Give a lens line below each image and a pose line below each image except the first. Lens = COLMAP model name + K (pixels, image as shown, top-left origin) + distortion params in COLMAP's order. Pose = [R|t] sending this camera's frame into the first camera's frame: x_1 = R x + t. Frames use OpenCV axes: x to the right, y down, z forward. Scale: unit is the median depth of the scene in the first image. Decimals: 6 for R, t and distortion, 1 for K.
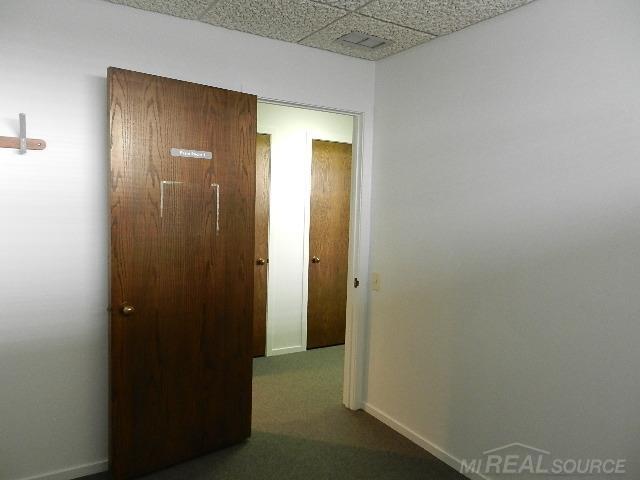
lens RADIAL K [[473.3, 0, 318.4], [0, 473.3, 238.1], [0, 0, 1]] dist [-0.000326, 0.001978]
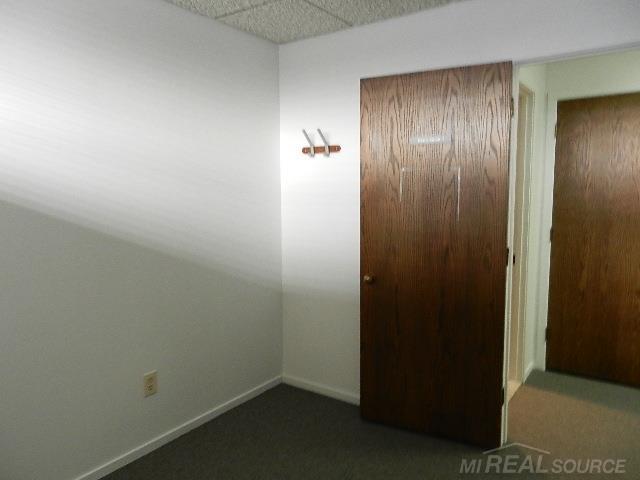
lens RADIAL K [[473.3, 0, 318.4], [0, 473.3, 238.1], [0, 0, 1]] dist [-0.000326, 0.001978]
pose [[0.418567, 0.059795, -0.906215, 0.581418], [-0.040451, 0.998067, 0.047172, -0.003592], [0.907284, 0.016913, 0.420177, 0.357159]]
